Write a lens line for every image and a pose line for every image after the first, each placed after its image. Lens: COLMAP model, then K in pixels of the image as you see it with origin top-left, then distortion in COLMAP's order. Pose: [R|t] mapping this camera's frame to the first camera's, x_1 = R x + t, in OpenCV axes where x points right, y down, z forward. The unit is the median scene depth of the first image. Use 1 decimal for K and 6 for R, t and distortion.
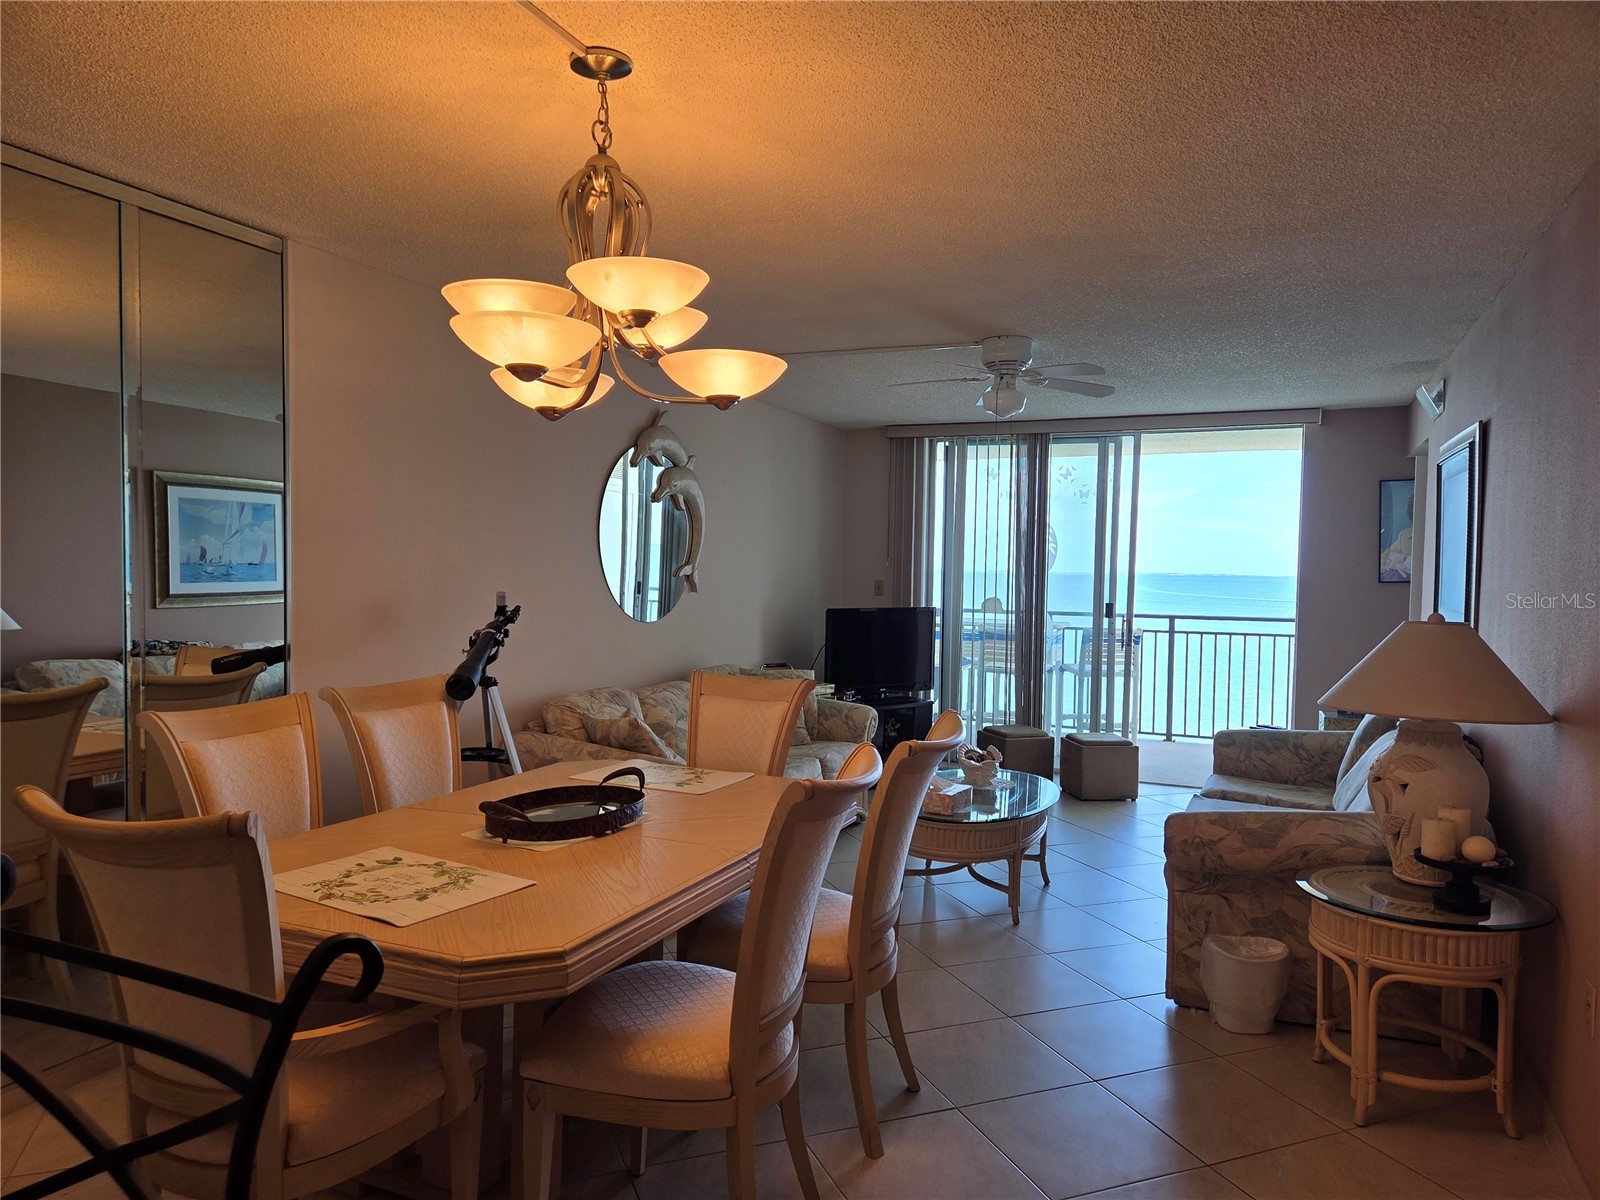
lens RADIAL K [[1058.8, 0, 795.6], [0, 1058.8, 601.2], [0, 0, 1]] dist [0.085383, -0.047007]
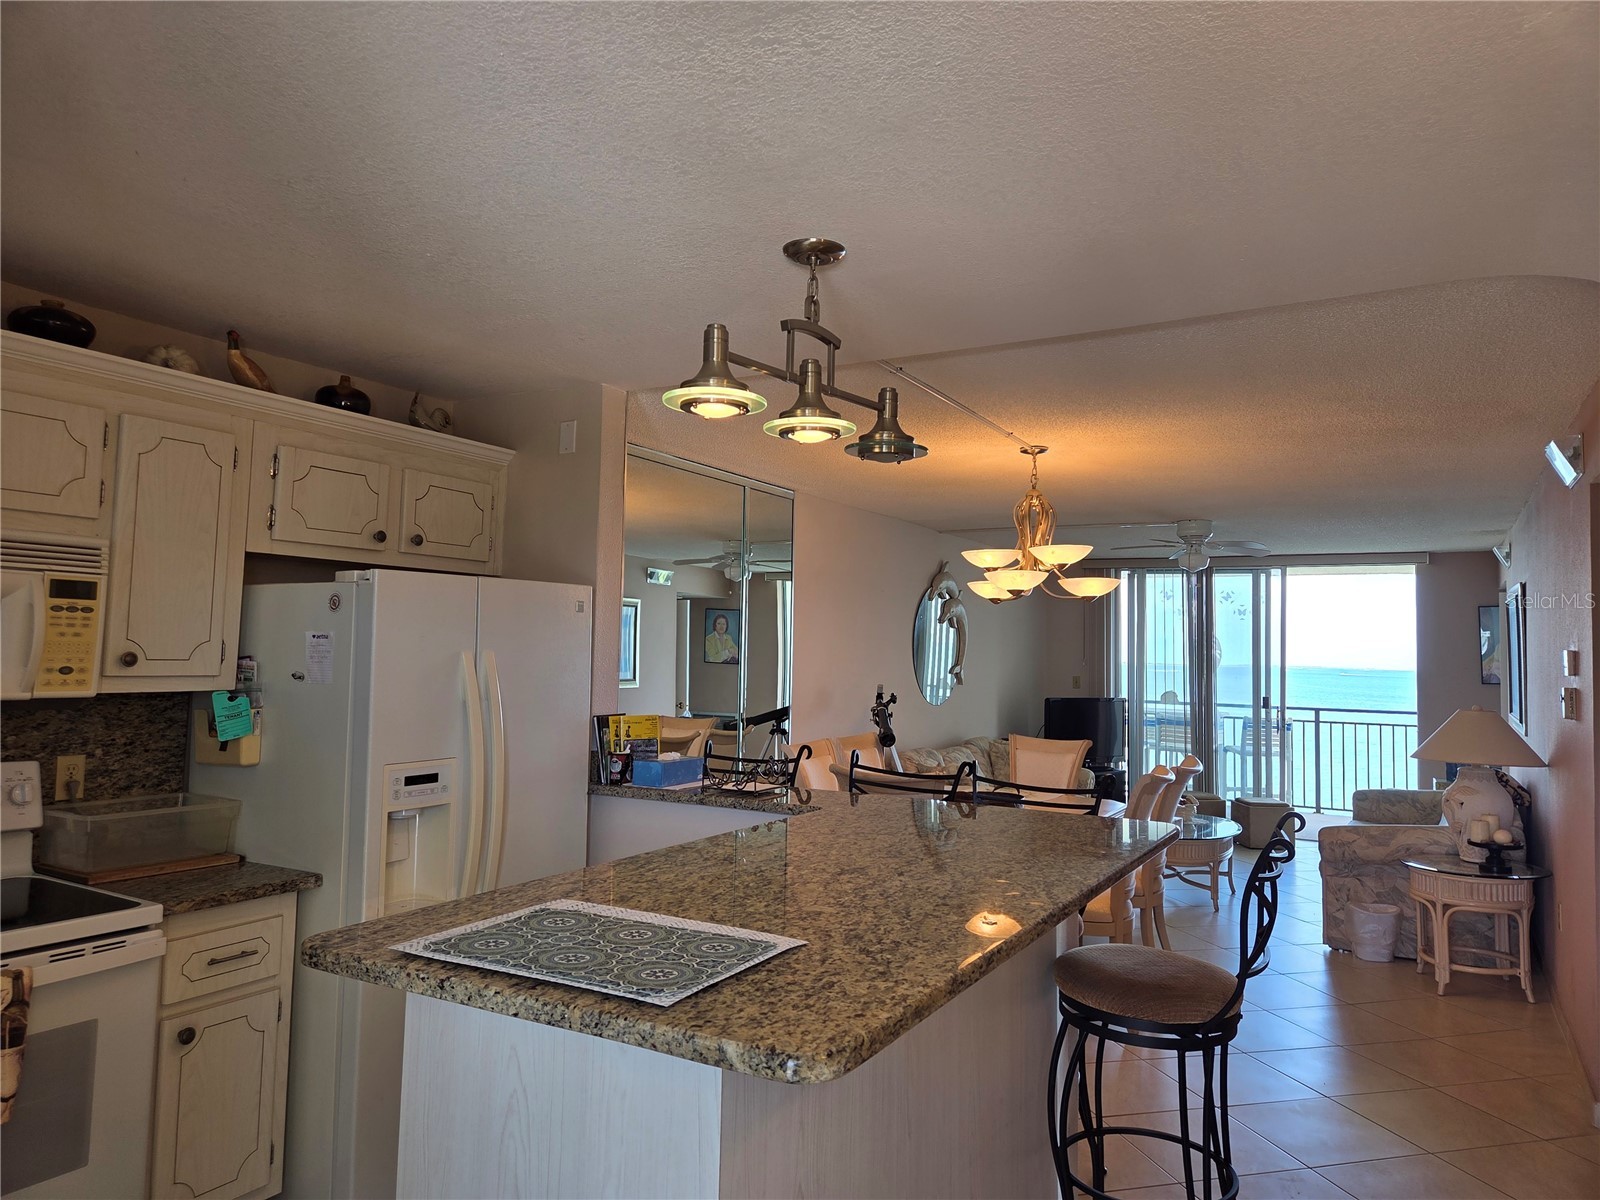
lens RADIAL K [[1058.8, 0, 811.4], [0, 1058.8, 592.9], [0, 0, 1]] dist [0.085383, -0.047007]
pose [[0.995202, -0.001399, -0.097831, -0.134807], [-0.007773, 0.995607, -0.093311, 0.001476], [0.097532, 0.093624, 0.990819, -0.378749]]
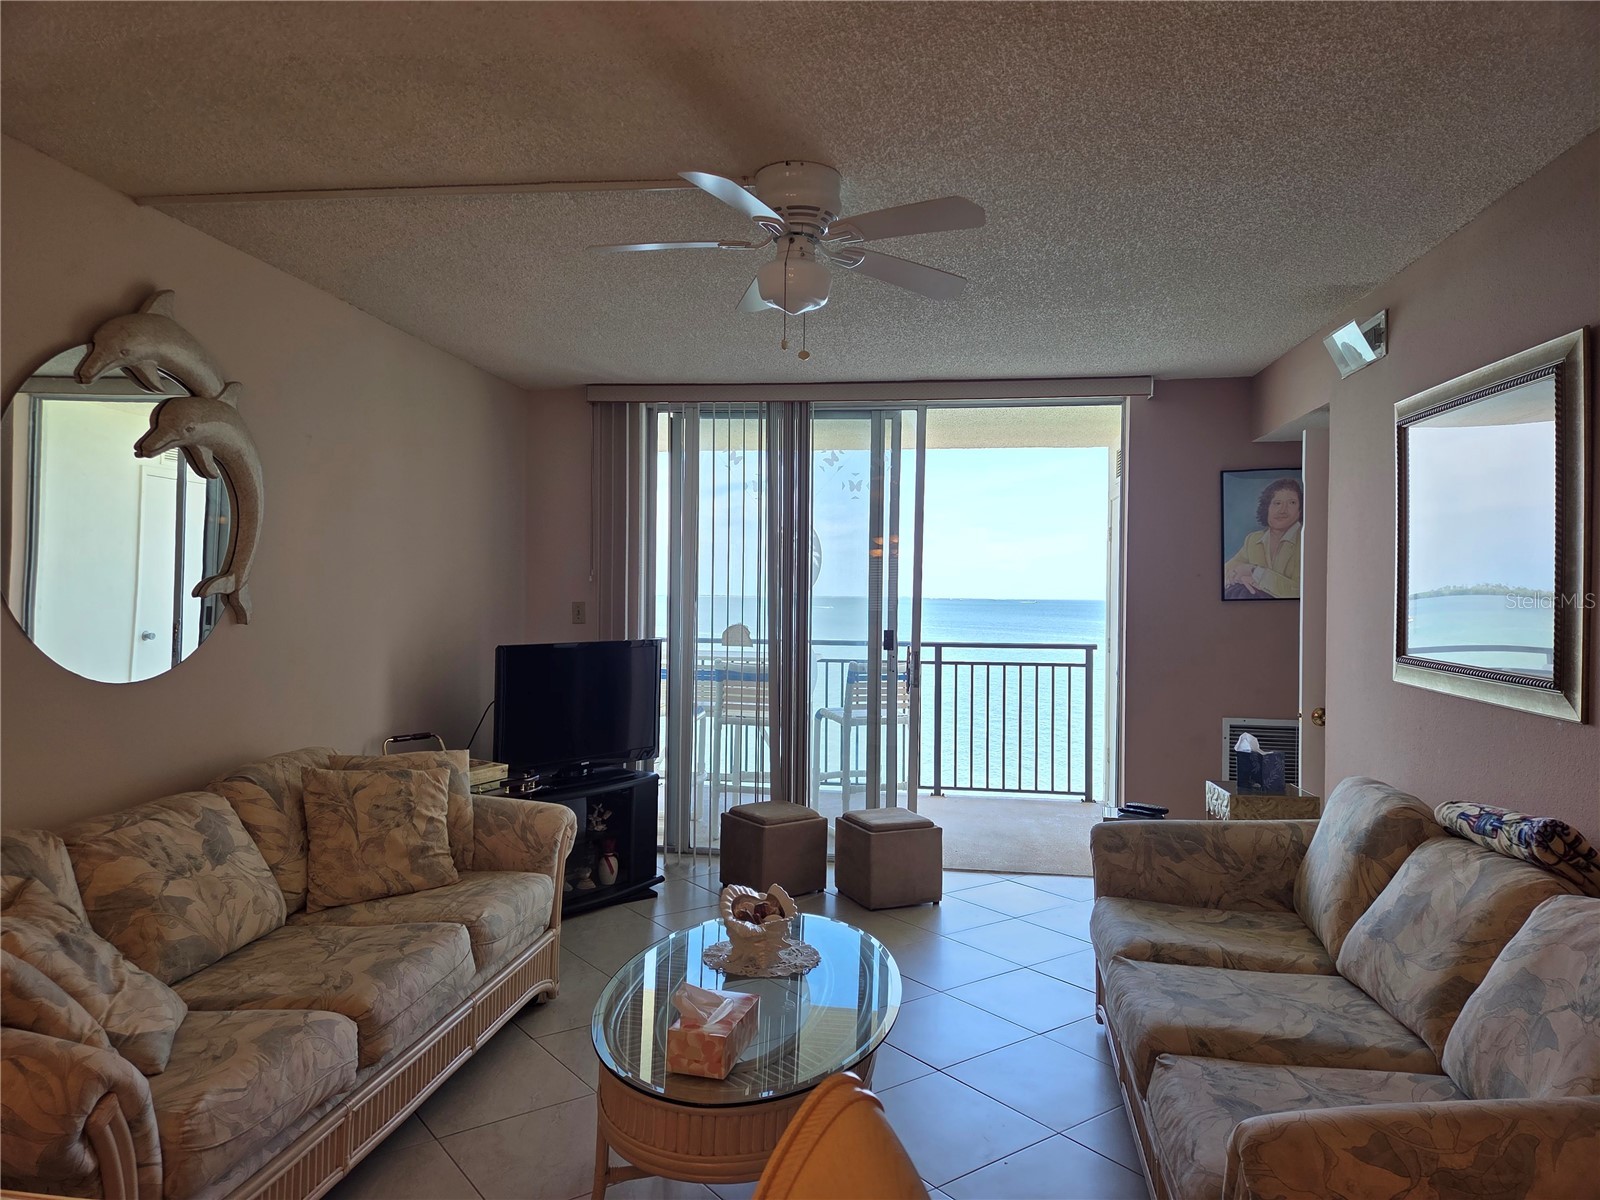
lens RADIAL K [[1058.8, 0, 794.7], [0, 1058.8, 592.8], [0, 0, 1]] dist [0.085383, -0.047007]
pose [[0.961998, -0.004798, 0.273014, 0.026788], [0.012979, 0.999519, -0.028169, -0.004574], [-0.272747, 0.030642, 0.961598, 0.317073]]
